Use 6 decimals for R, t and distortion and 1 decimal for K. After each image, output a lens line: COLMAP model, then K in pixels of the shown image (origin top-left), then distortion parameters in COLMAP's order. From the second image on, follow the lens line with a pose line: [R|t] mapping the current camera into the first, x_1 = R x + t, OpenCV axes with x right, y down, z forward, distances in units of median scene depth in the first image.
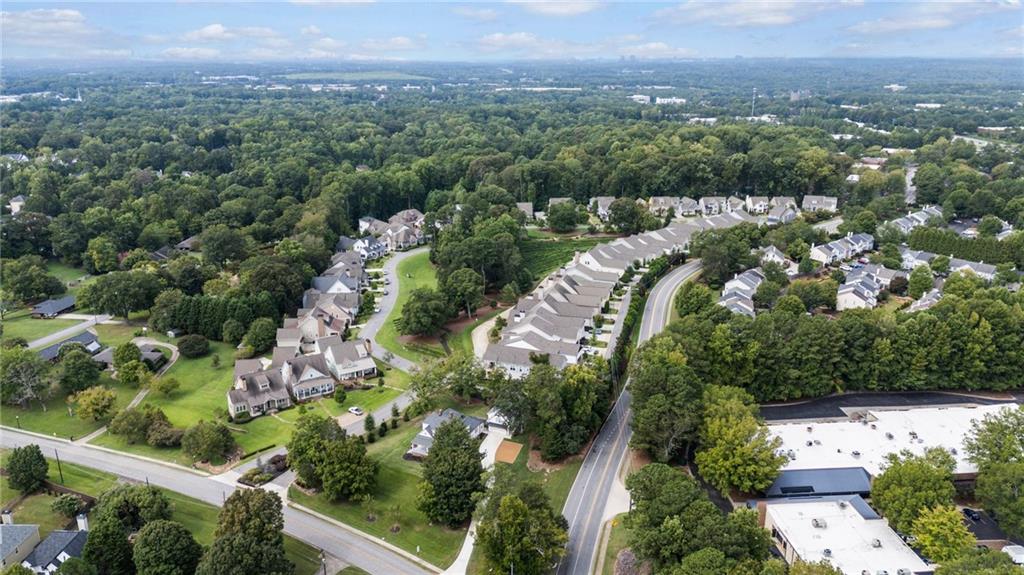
lens RADIAL K [[745.1, 0, 512.0], [0, 745.1, 287.5], [0, 0, 1]] dist [0.061260, -0.058722]
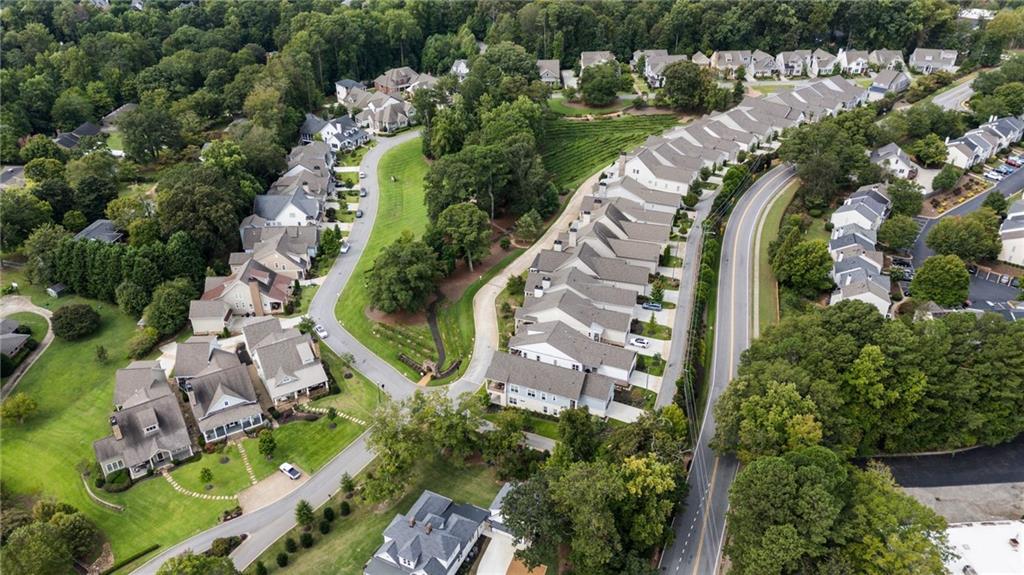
lens RADIAL K [[751.5, 0, 512.0], [0, 751.5, 287.5], [0, 0, 1]] dist [0.027333, -0.008476]
pose [[0.999679, 0.010701, -0.022975, -0.001322], [-0.004973, 0.971694, 0.236191, -0.086761], [0.024852, -0.236001, 0.971435, 0.238844]]
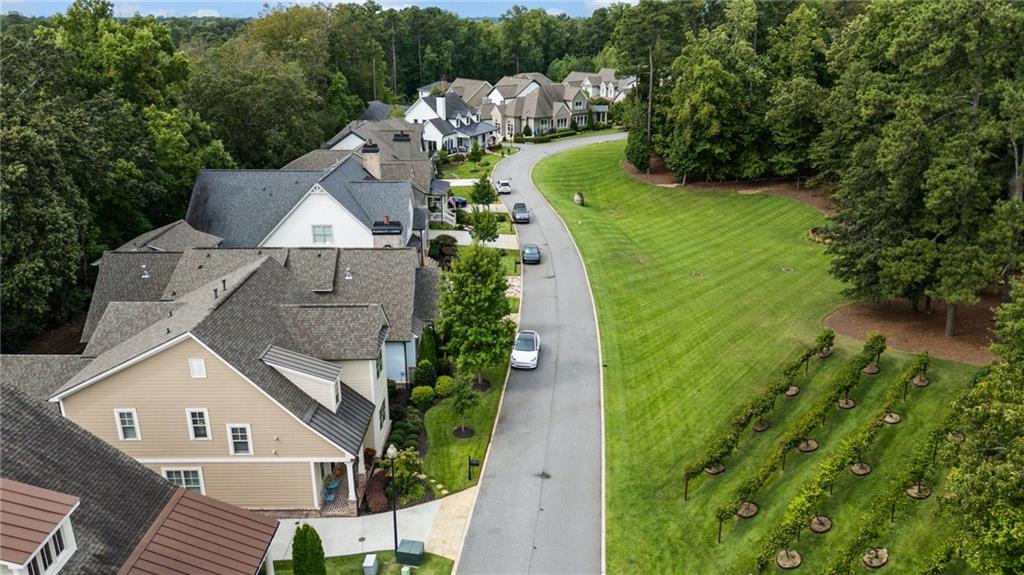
lens RADIAL K [[745.1, 0, 512.0], [0, 745.1, 287.5], [0, 0, 1]] dist [0.061260, -0.058722]
pose [[0.997113, 0.024599, -0.071839, -0.140709], [-0.021142, 0.998600, 0.048487, 0.005662], [0.072931, -0.046828, 0.996237, 0.682379]]
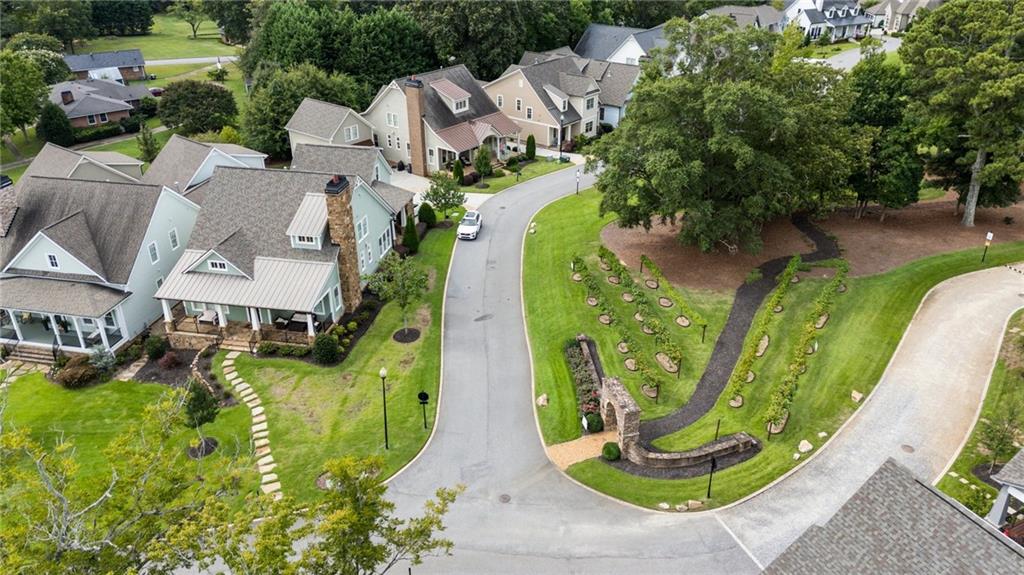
lens RADIAL K [[745.1, 0, 512.0], [0, 745.1, 287.5], [0, 0, 1]] dist [0.061260, -0.058722]
pose [[0.728876, 0.315950, -0.607383, -0.007757], [-0.198384, 0.946555, 0.254316, 0.022100], [0.655273, -0.064870, 0.752601, 0.568089]]
